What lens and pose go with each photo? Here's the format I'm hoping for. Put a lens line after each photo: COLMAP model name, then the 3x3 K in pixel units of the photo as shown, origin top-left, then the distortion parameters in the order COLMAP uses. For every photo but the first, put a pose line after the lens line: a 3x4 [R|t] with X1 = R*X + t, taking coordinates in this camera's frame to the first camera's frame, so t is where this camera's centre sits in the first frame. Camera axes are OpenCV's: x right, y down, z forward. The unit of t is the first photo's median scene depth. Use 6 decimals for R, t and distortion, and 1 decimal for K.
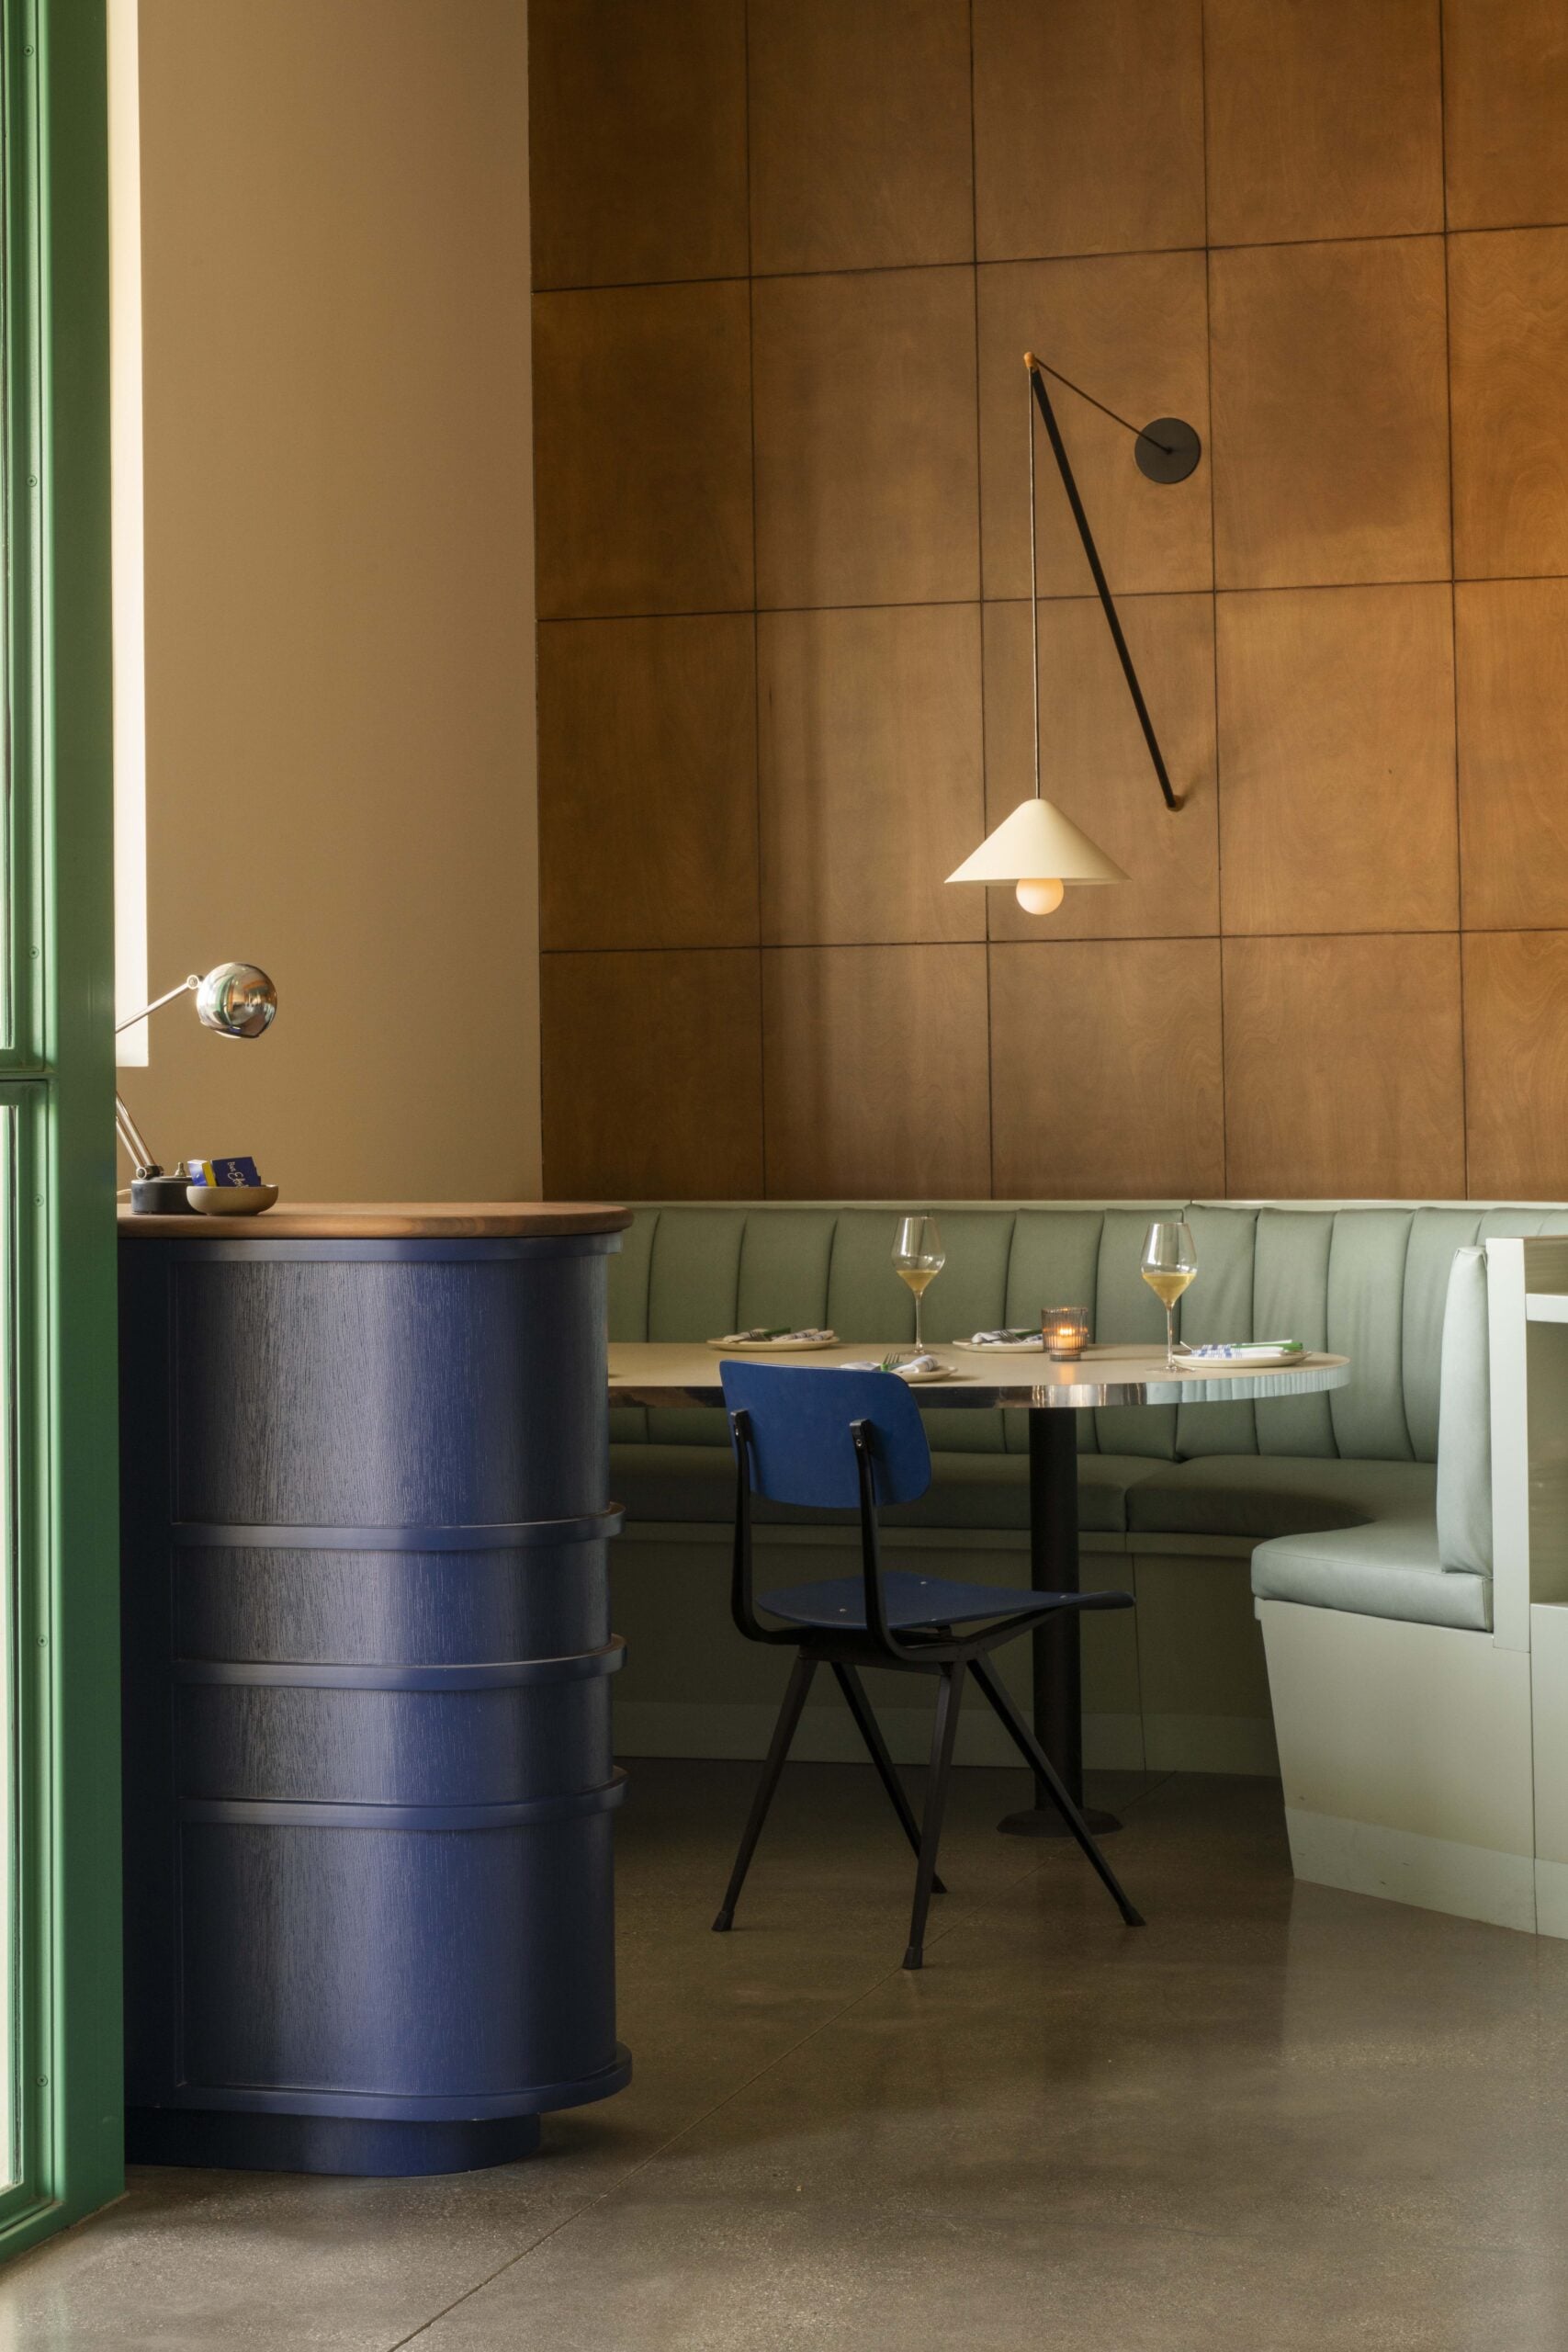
lens RADIAL K [[5480.7, 0, 787.1], [0, 5480.7, 1167.4], [0, 0, 1]] dist [0.003314, 0.000000]
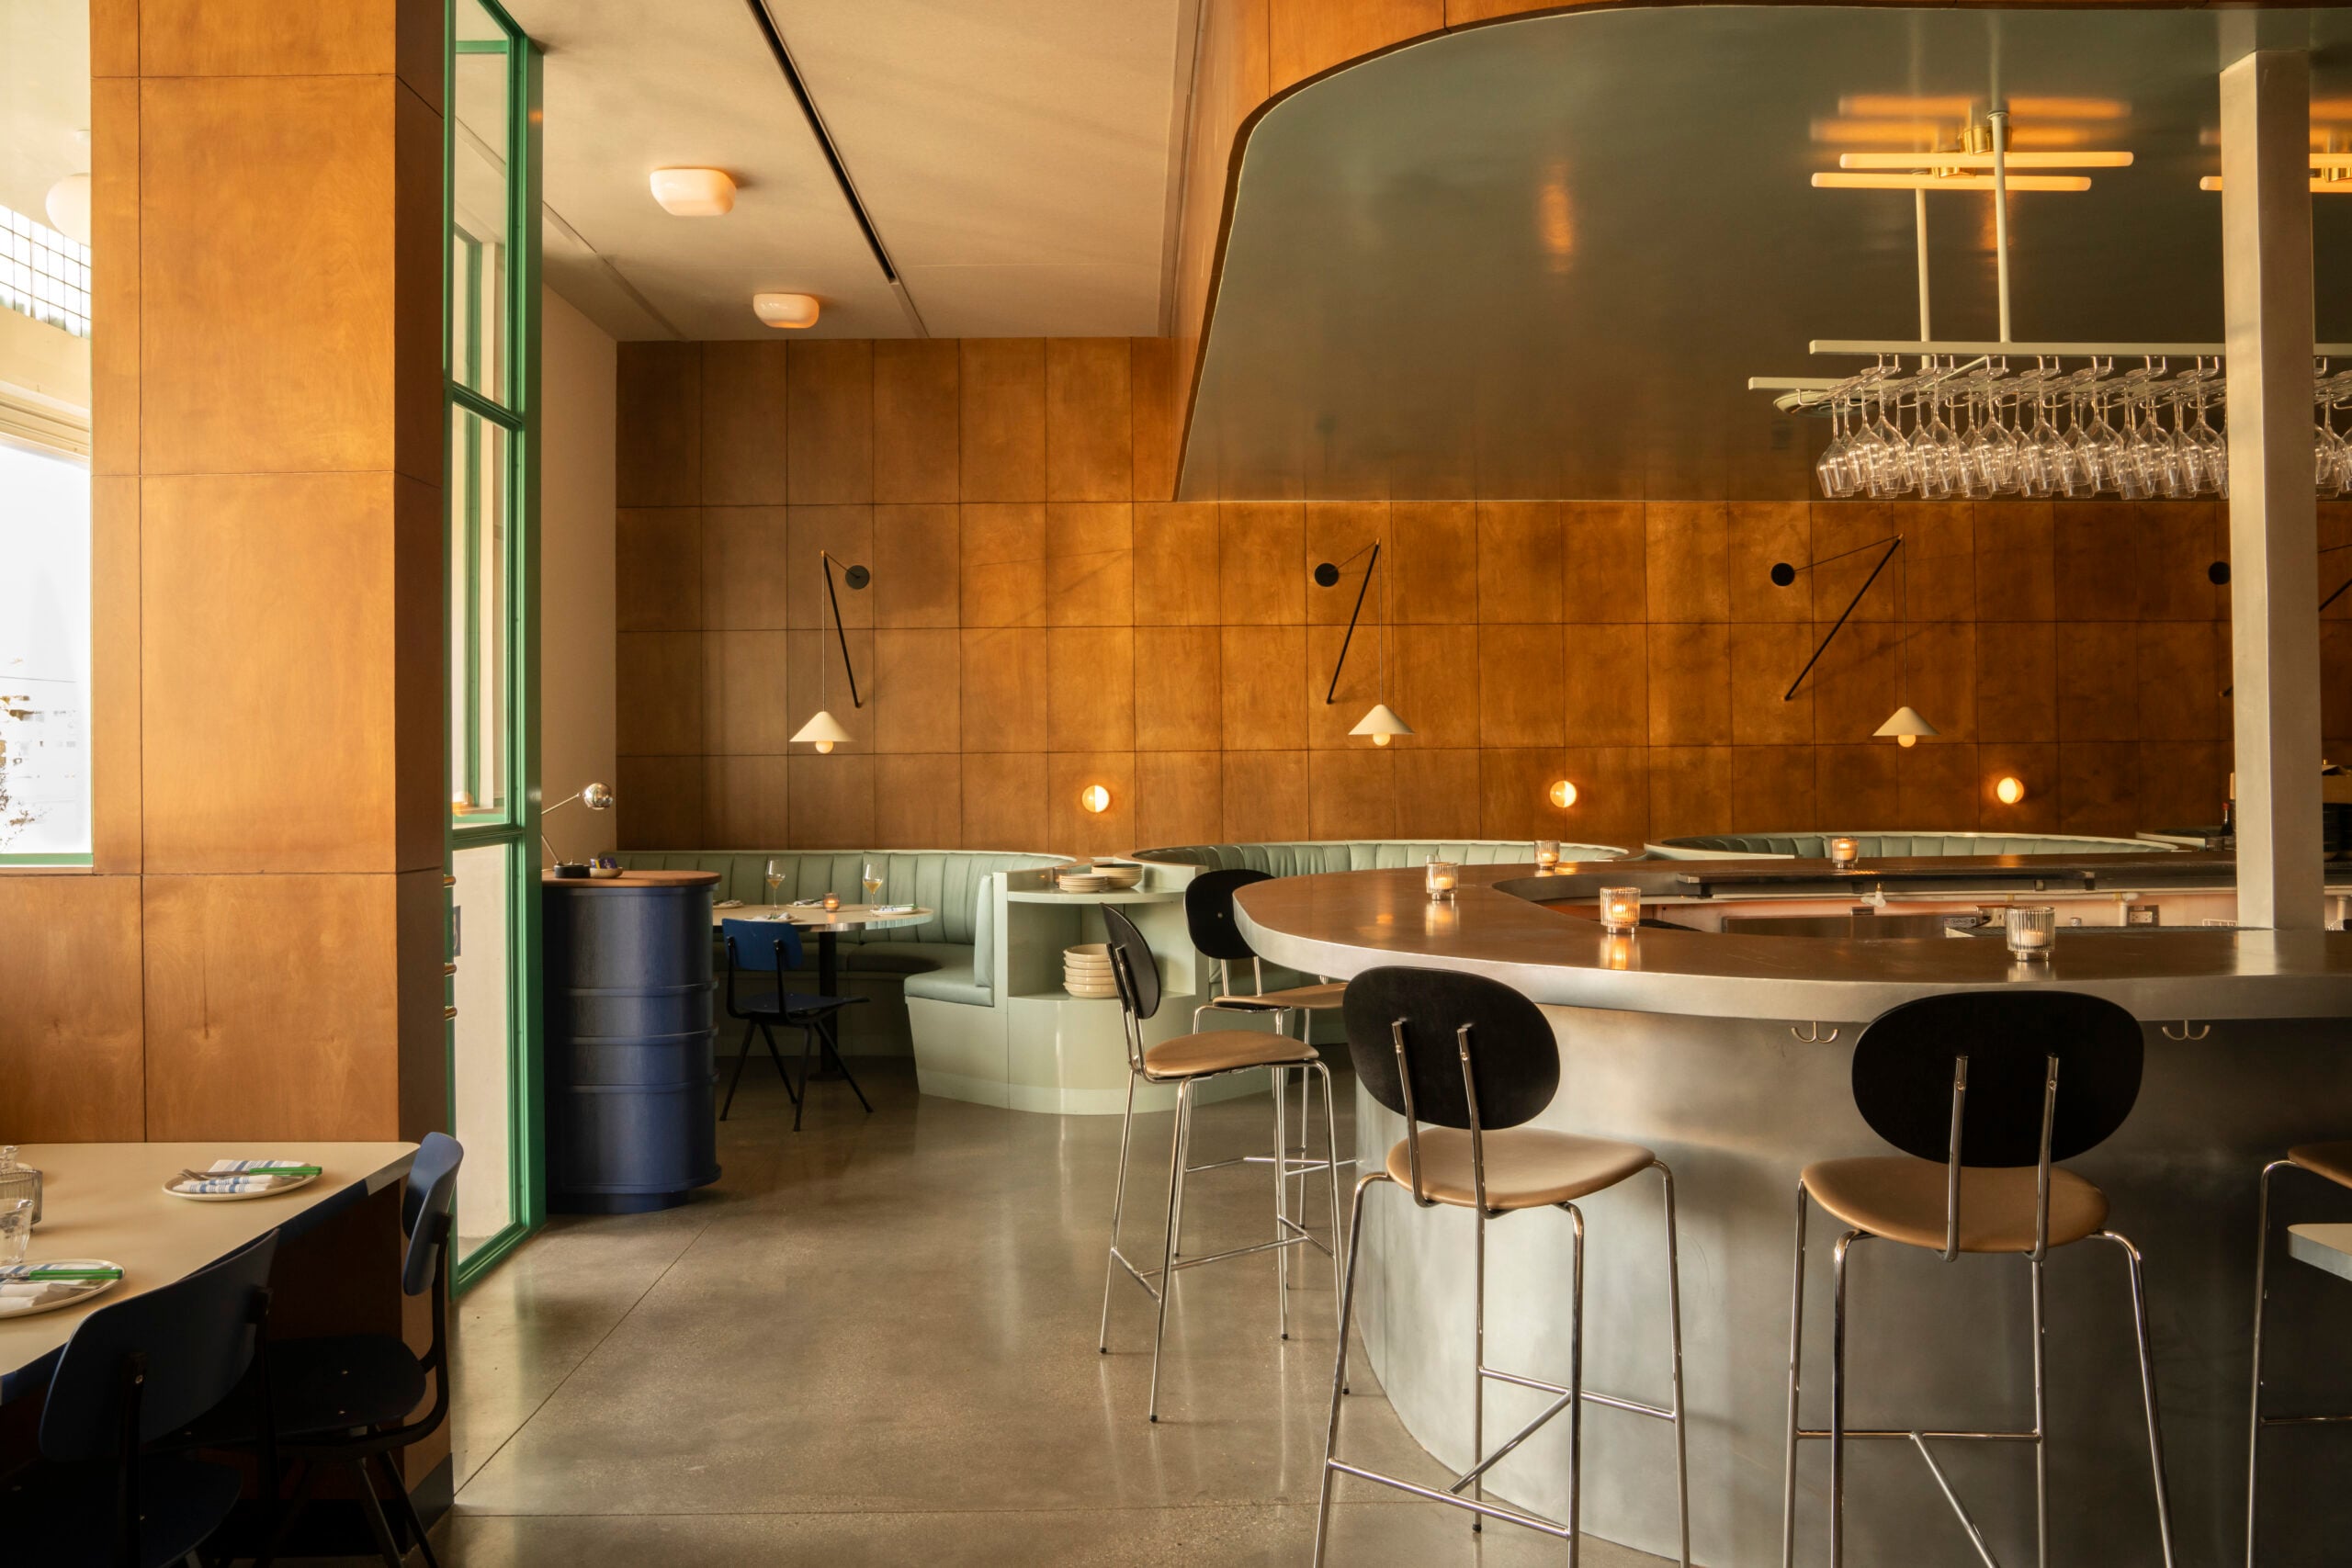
lens RADIAL K [[5480.7, 0, 1176.2], [0, 5480.7, 784.6], [0, 0, 1]] dist [0.003314, 0.000000]
pose [[0.916170, -0.023852, 0.400080, -0.903880], [-0.018700, 0.994596, 0.102120, -0.317782], [-0.400354, -0.101041, 0.910773, -1.604620]]
